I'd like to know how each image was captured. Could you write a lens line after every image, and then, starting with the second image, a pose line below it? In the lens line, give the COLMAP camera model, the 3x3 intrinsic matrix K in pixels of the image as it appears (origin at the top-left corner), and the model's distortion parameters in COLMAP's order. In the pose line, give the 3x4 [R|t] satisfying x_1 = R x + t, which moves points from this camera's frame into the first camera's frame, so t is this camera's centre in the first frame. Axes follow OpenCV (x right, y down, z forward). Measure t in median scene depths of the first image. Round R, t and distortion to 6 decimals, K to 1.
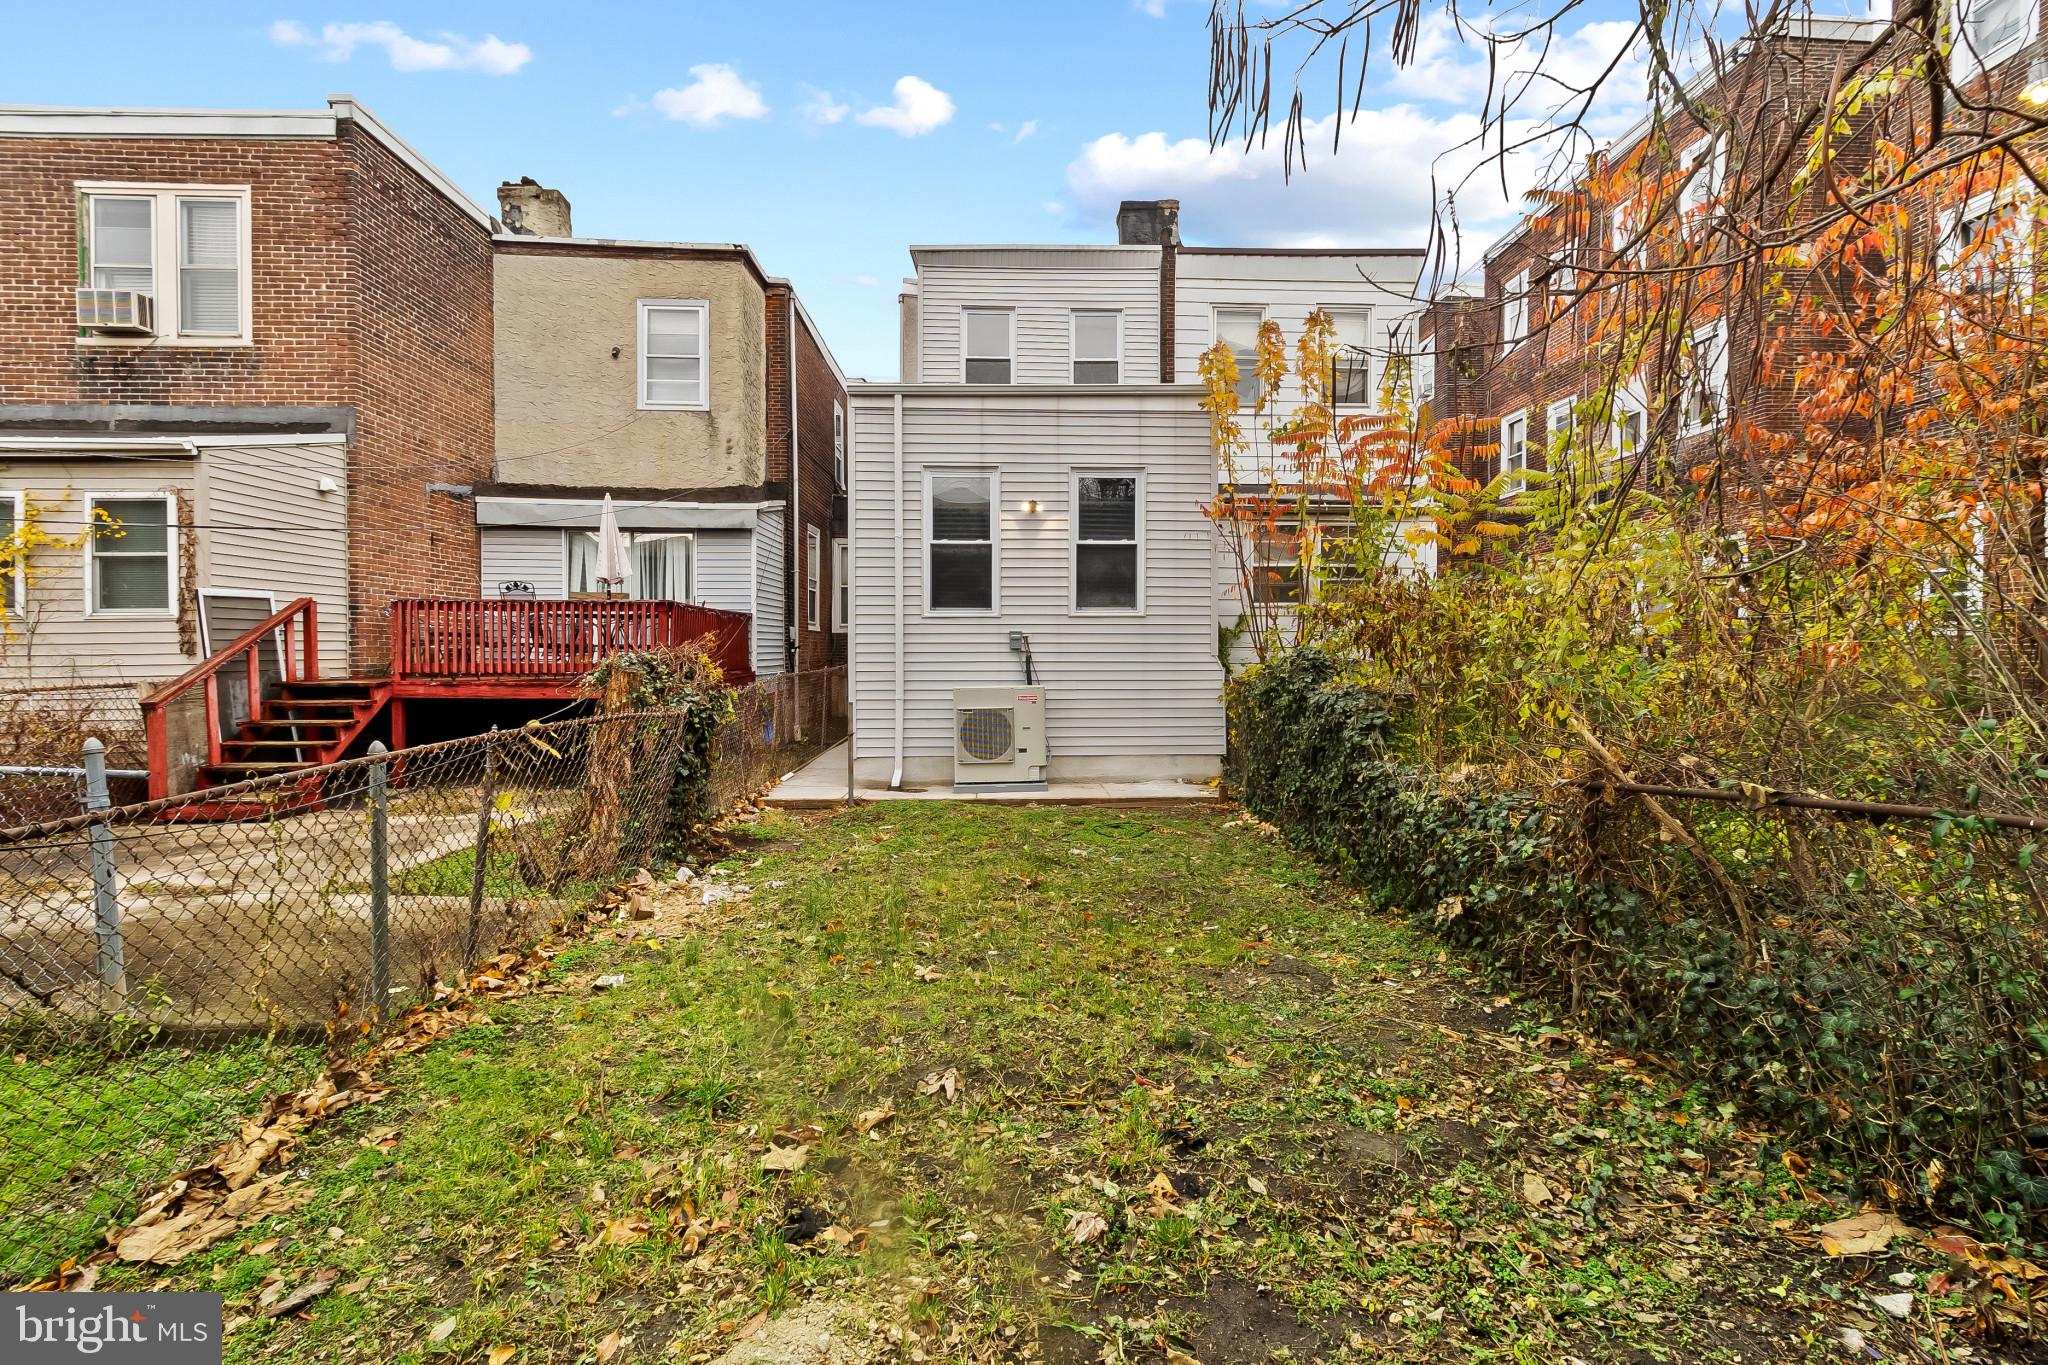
lens RADIAL K [[926.9, 0, 1031.3], [0, 926.9, 665.9], [0, 0, 1]] dist [0.003201, -0.000087]
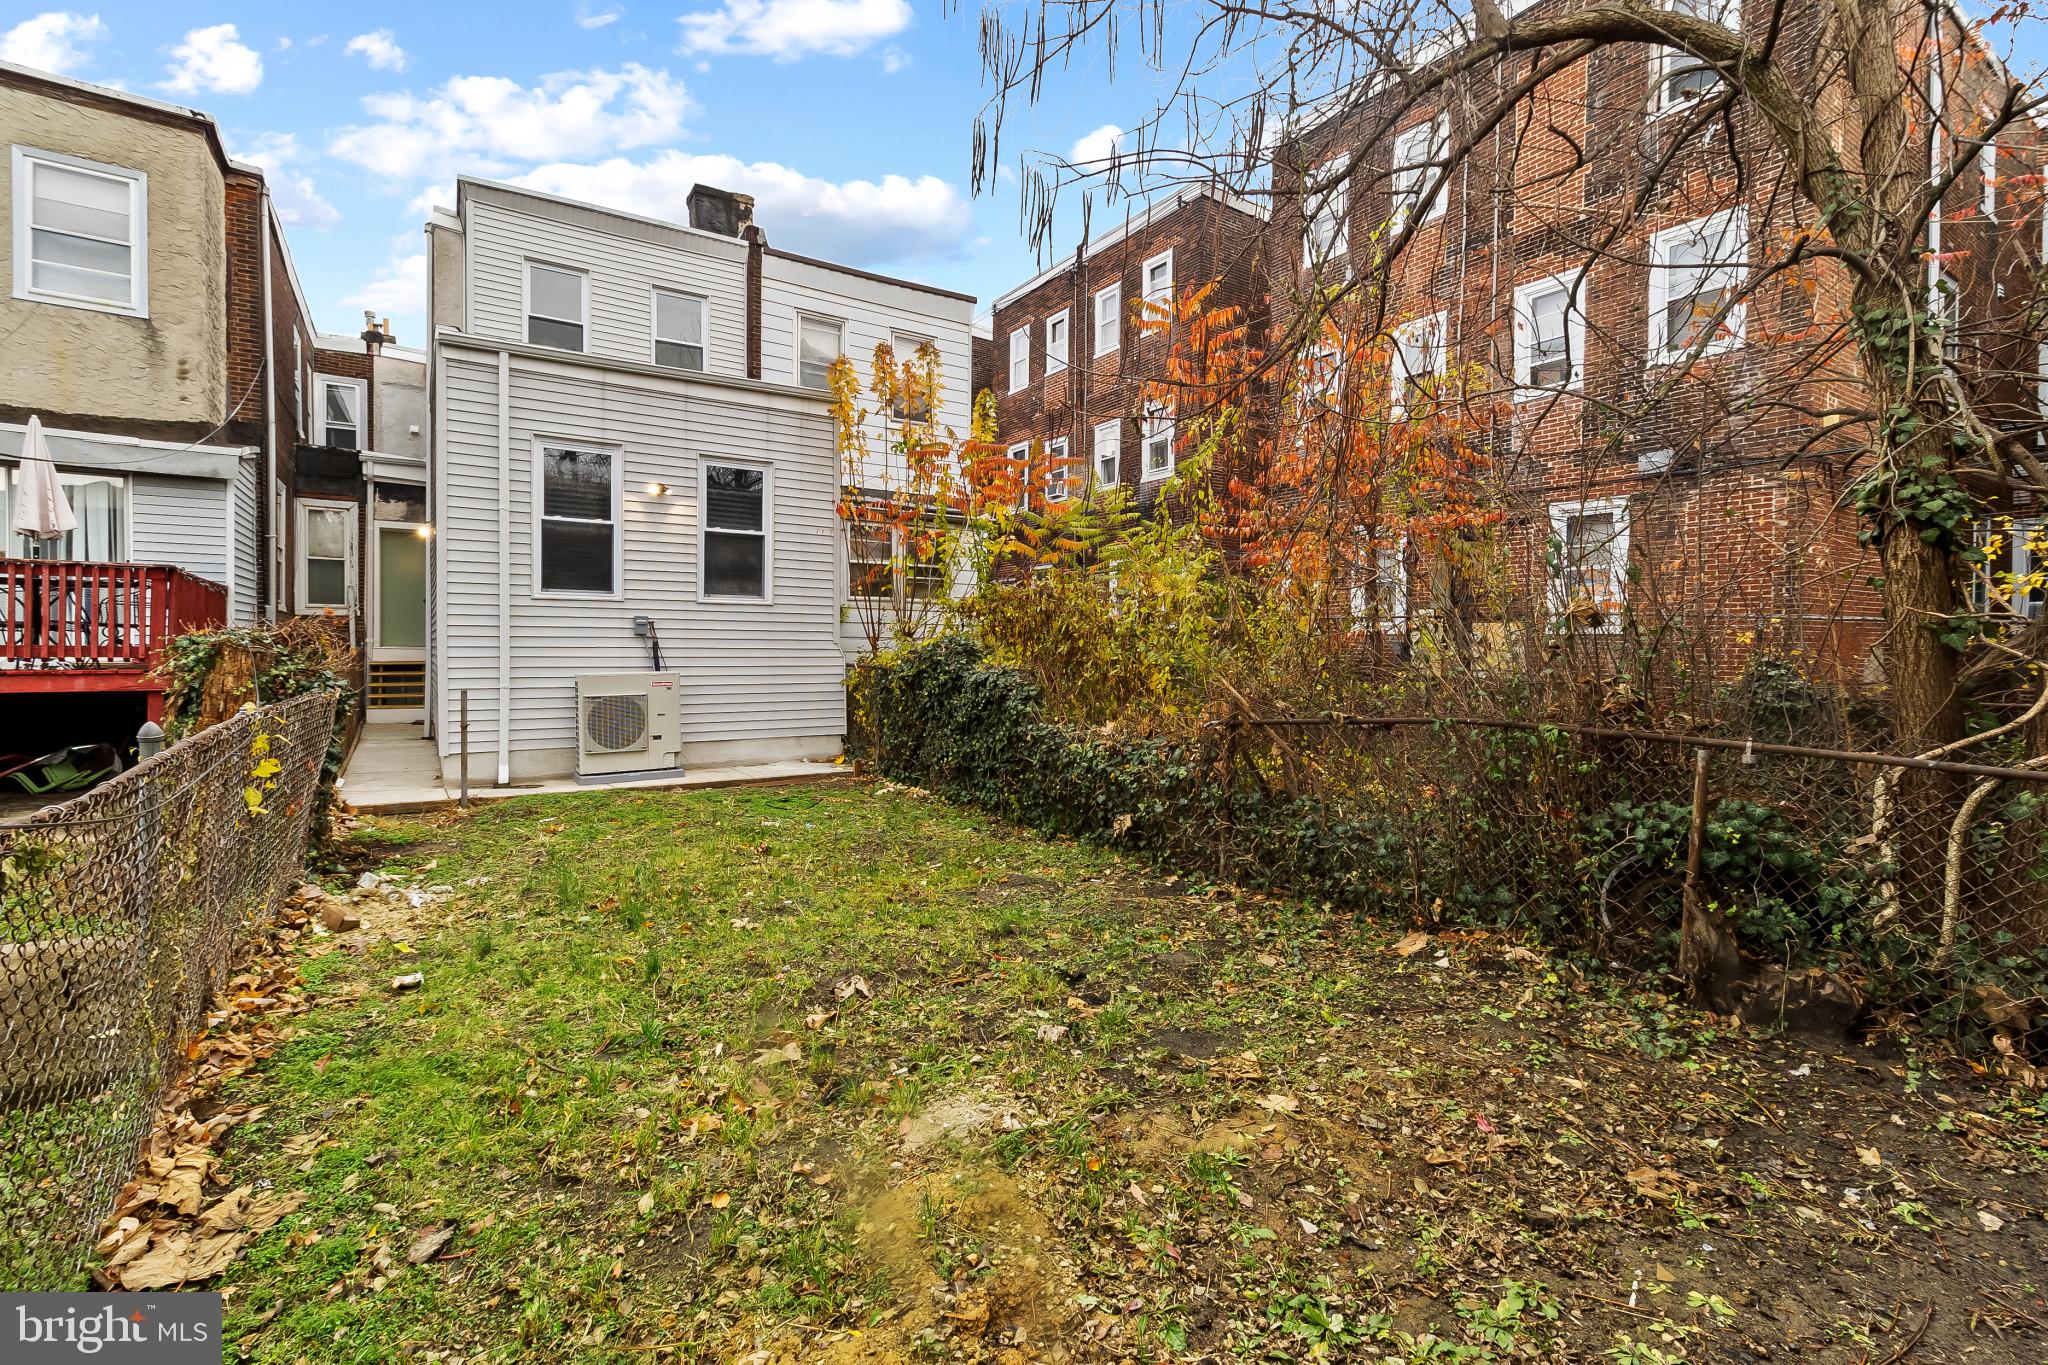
lens RADIAL K [[926.9, 0, 1031.3], [0, 926.9, 665.9], [0, 0, 1]] dist [0.003201, -0.000087]
pose [[0.854389, -0.002917, 0.519626, -0.176696], [0.000390, 0.999988, 0.004971, 0.010319], [-0.519634, -0.004045, 0.854379, -0.046686]]
